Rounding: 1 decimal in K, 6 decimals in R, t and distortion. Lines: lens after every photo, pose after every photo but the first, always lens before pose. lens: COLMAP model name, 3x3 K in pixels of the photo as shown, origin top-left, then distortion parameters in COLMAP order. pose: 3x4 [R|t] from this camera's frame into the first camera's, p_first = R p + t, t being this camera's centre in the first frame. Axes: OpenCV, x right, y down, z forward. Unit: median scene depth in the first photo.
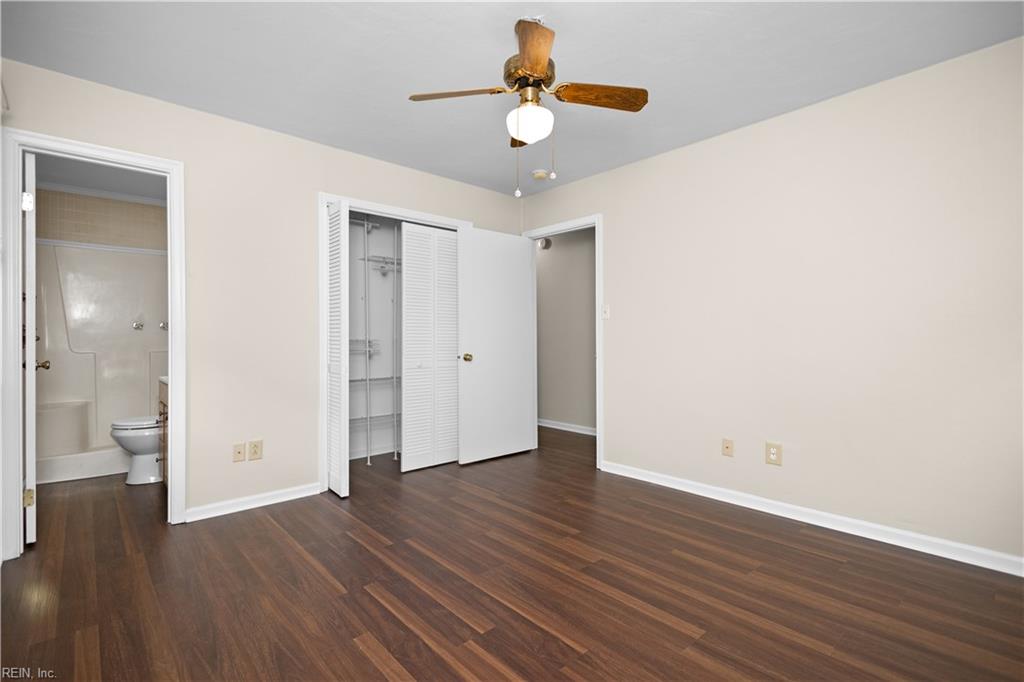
lens RADIAL K [[476.9, 0, 506.1], [0, 476.9, 337.6], [0, 0, 1]] dist [0.002404, -0.000007]
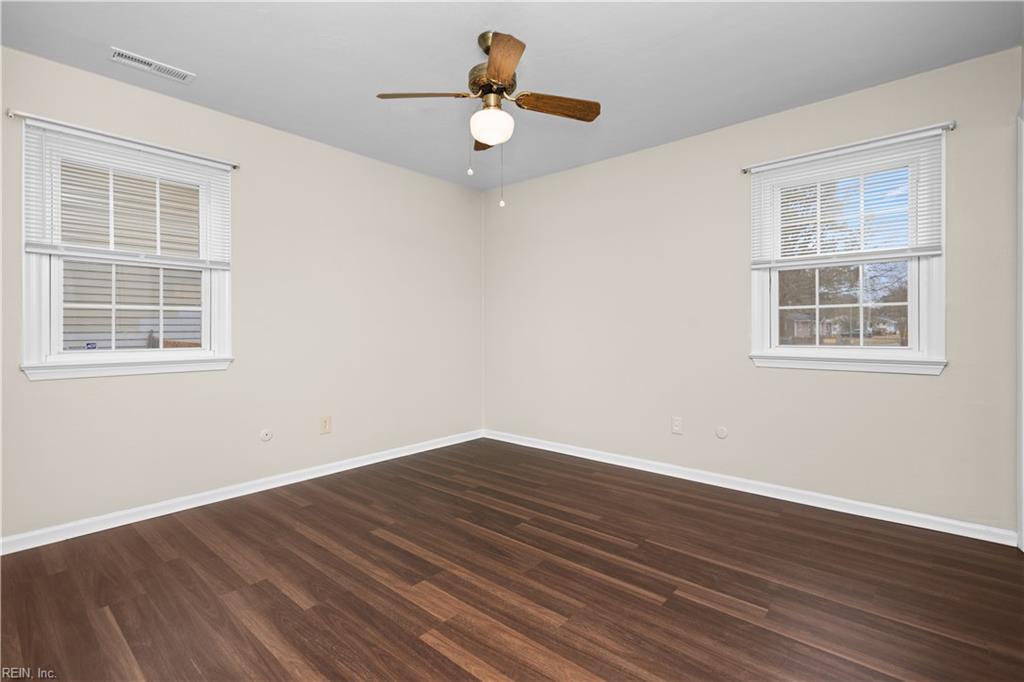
lens RADIAL K [[476.9, 0, 506.1], [0, 476.9, 337.6], [0, 0, 1]] dist [0.002404, -0.000007]
pose [[-0.993021, 0.006332, -0.117763, 0.133319], [0.004393, 0.999851, 0.016720, 0.004287], [0.117852, 0.016086, -0.992901, 1.888285]]
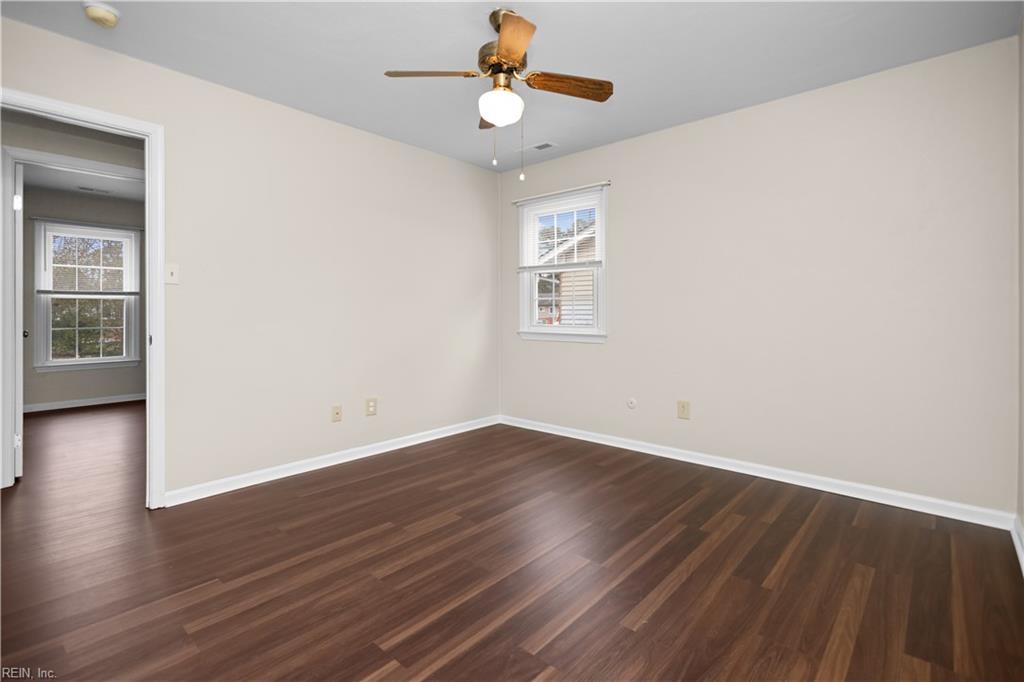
lens RADIAL K [[478.4, 0, 518.2], [0, 478.4, 313.1], [0, 0, 1]] dist [0.001388, 0.000132]
pose [[-0.123933, -0.000558, 0.992290, -0.920936], [-0.002734, 0.999996, 0.000221, 0.001212], [-0.992287, -0.002685, -0.123934, 1.007205]]
